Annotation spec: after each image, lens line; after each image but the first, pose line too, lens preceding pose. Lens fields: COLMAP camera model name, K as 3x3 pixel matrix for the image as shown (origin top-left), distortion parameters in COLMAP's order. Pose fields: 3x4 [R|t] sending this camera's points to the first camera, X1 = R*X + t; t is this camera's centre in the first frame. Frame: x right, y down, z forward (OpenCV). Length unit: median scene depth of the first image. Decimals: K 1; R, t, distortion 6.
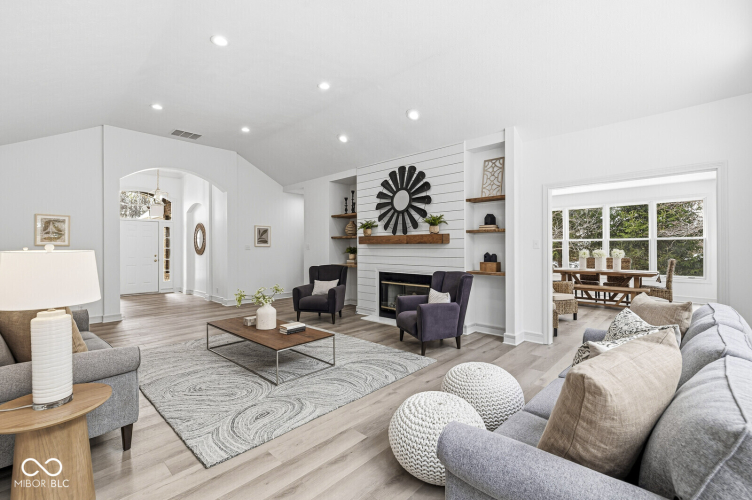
lens RADIAL K [[332.7, 0, 376.8], [0, 332.7, 243.1], [0, 0, 1]] dist [-0.000082, 0.000039]
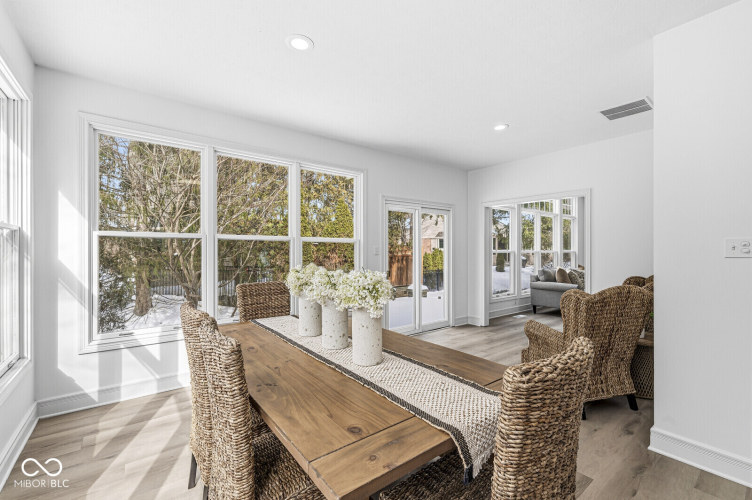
lens RADIAL K [[325.6, 0, 376.0], [0, 325.6, 250.0], [0, 0, 1]] dist [-0.000565, -0.000034]
pose [[-0.986779, 0.001607, 0.162061, 0.583196], [0.000826, 0.999988, -0.004887, 0.004309], [-0.162067, -0.004689, -0.986769, 1.266026]]
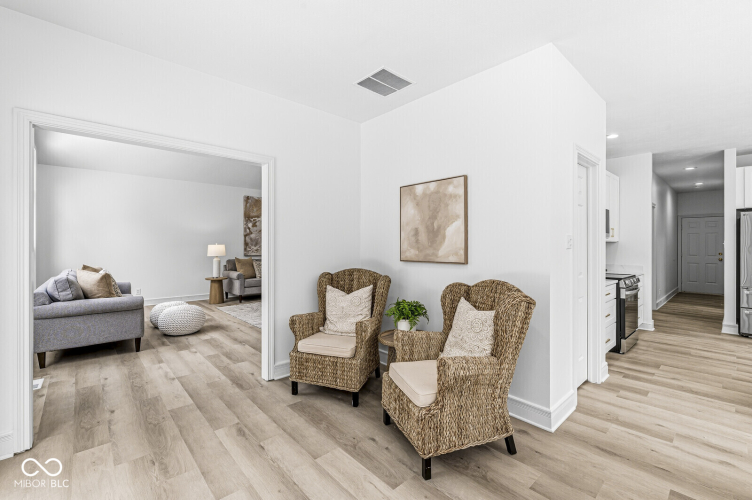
lens RADIAL K [[325.6, 0, 376.0], [0, 325.6, 250.0], [0, 0, 1]] dist [-0.000565, -0.000034]
pose [[-0.079623, 0.006916, -0.996801, 0.711886], [-0.000177, 0.999976, 0.006952, 0.010037], [0.996825, 0.000730, -0.079620, 0.766442]]
